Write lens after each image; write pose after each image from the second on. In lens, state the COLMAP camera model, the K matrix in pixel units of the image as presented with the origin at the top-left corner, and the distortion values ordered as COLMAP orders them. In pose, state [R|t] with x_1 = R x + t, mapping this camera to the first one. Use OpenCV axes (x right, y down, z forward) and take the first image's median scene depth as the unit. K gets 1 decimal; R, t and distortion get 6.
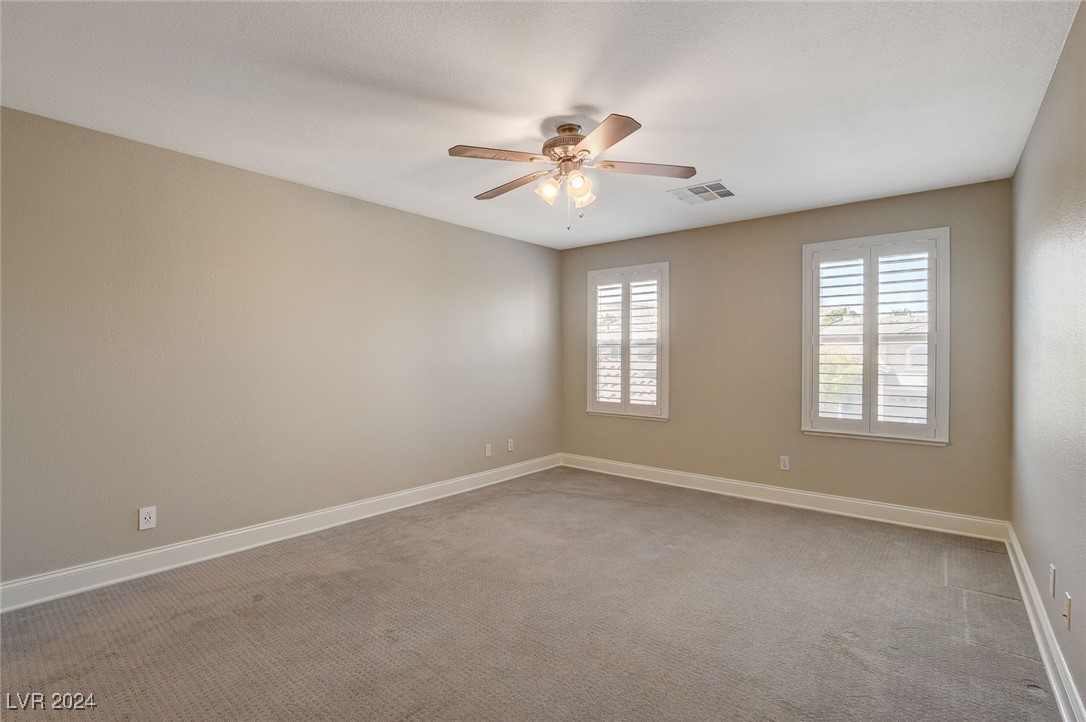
lens RADIAL K [[477.4, 0, 542.1], [0, 477.4, 354.0], [0, 0, 1]] dist [-0.025135, 0.002686]
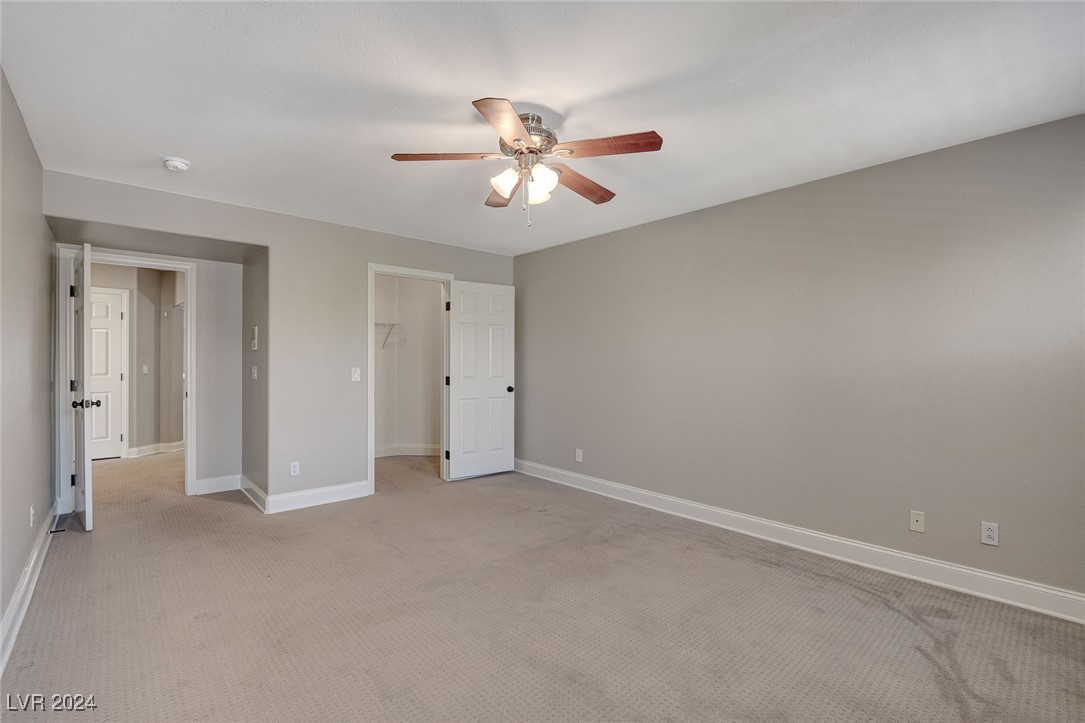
lens RADIAL K [[477.0, 0, 531.2], [0, 477.0, 362.7], [0, 0, 1]] dist [-0.025135, 0.002686]
pose [[-0.146802, -0.003038, -0.989161, 0.600294], [0.006230, 0.999973, -0.003996, 0.006686], [0.989146, -0.006749, -0.146779, 0.697623]]
